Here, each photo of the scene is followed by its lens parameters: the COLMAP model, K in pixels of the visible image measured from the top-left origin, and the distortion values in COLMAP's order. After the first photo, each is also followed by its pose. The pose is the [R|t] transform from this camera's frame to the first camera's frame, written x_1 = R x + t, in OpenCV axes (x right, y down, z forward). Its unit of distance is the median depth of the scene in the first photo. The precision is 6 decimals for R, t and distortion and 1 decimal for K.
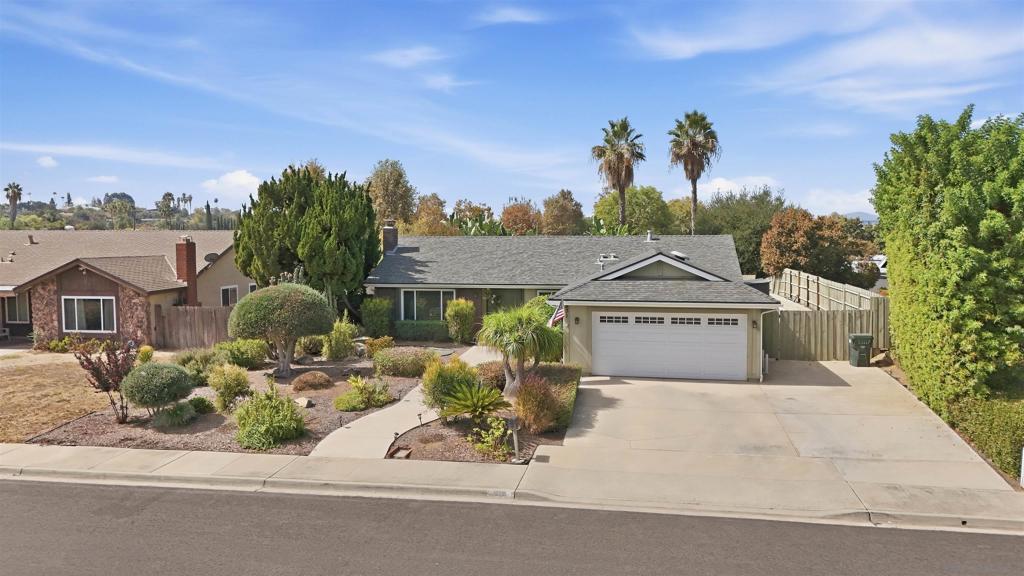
lens RADIAL K [[750.2, 0, 515.0], [0, 750.2, 289.4], [0, 0, 1]] dist [0.070634, -0.059737]
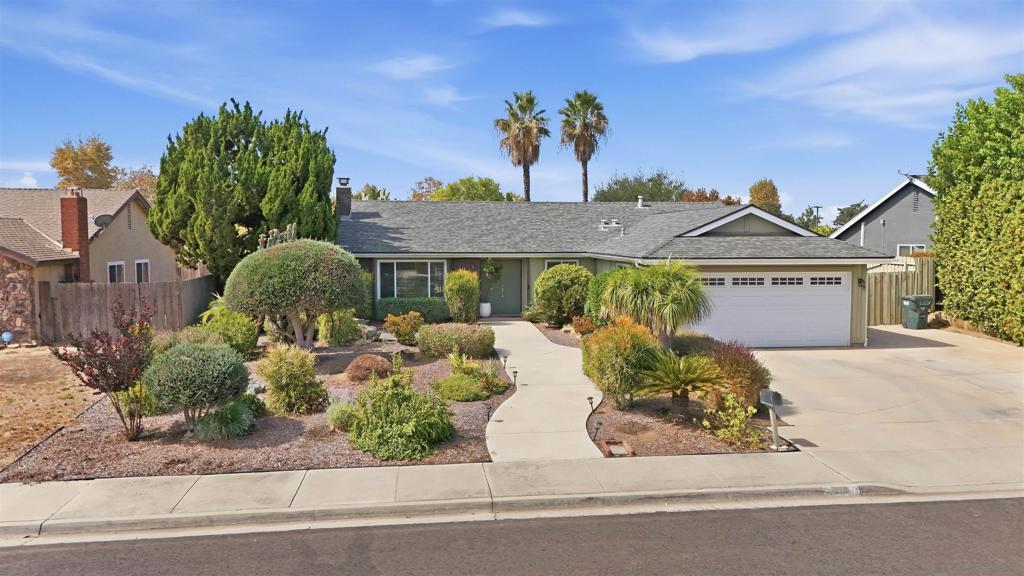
lens RADIAL K [[750.2, 0, 514.6], [0, 750.2, 288.4], [0, 0, 1]] dist [0.070634, -0.059737]
pose [[0.957100, -0.016353, 0.289295, -0.343621], [0.017810, 0.999838, -0.002407, 0.048365], [-0.289209, 0.007456, 0.957237, 0.256297]]
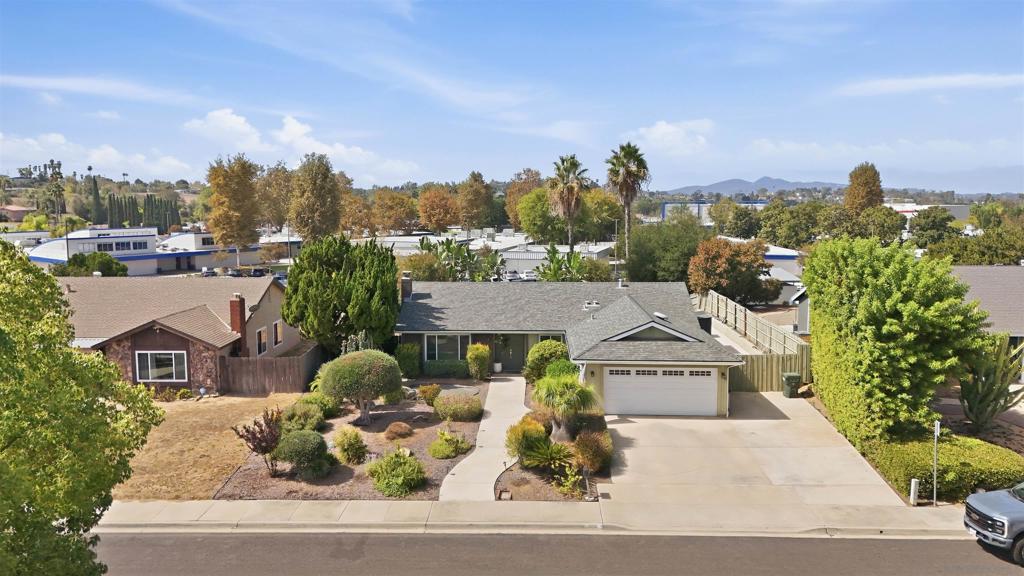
lens RADIAL K [[750.2, 0, 514.8], [0, 750.2, 285.8], [0, 0, 1]] dist [0.070634, -0.059737]
pose [[0.990015, -0.014916, 0.140169, -0.247133], [0.009159, 0.999091, 0.041631, -0.177980], [-0.140663, -0.039932, 0.989252, -0.293246]]
